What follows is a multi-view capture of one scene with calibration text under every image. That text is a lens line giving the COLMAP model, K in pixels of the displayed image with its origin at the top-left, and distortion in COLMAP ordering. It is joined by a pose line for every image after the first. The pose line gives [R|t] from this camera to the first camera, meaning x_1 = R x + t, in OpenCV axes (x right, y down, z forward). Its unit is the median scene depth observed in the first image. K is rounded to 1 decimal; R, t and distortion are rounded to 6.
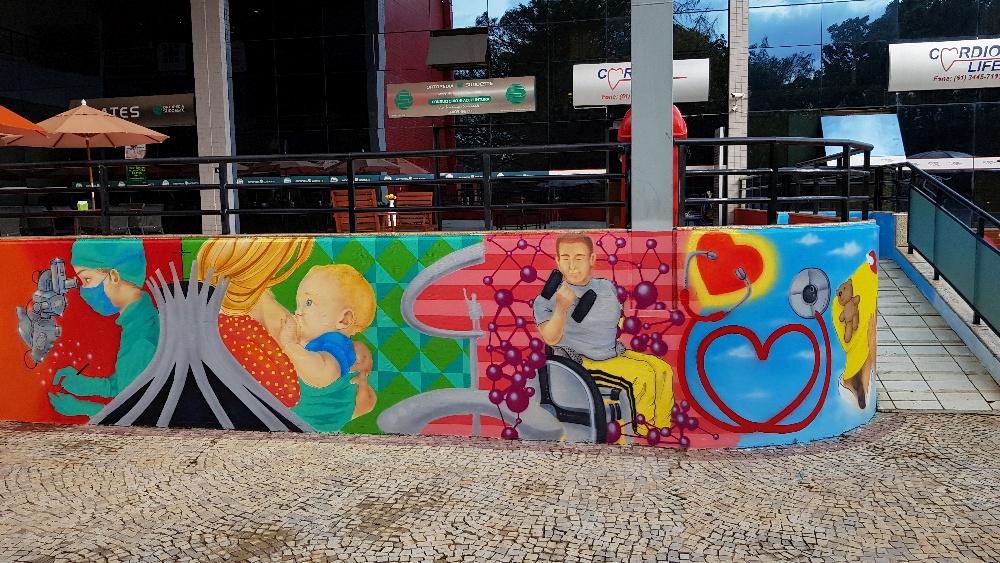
lens RADIAL K [[764.4, 0, 498.4], [0, 764.4, 274.1], [0, 0, 1]] dist [0.099385, -0.174848]
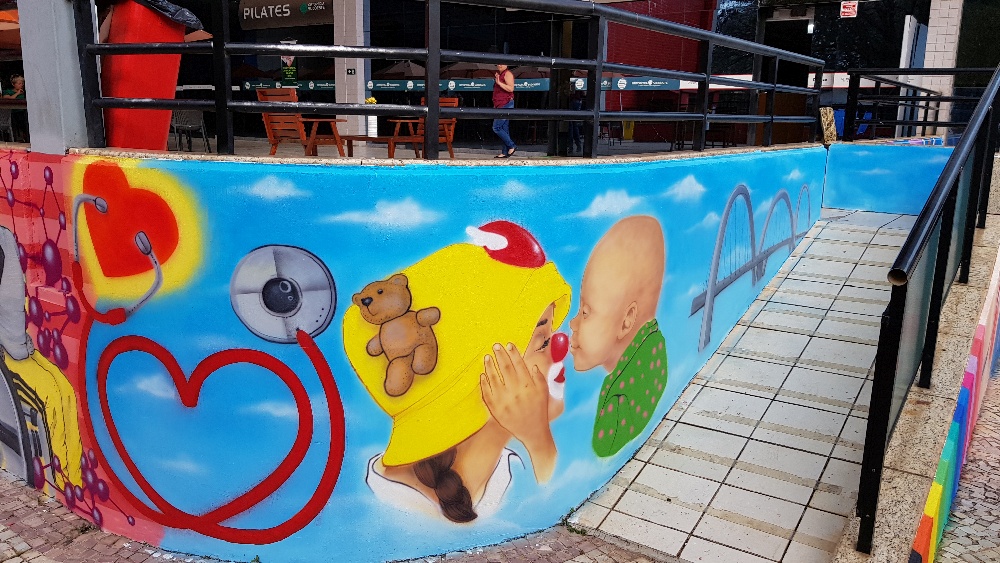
lens RADIAL K [[764.4, 0, 498.4], [0, 764.4, 274.1], [0, 0, 1]] dist [0.099385, -0.174848]
pose [[0.916432, 0.115746, -0.383087, 0.688066], [-0.072666, 0.989476, 0.125126, -0.059167], [0.393538, -0.086832, 0.915198, 0.560201]]
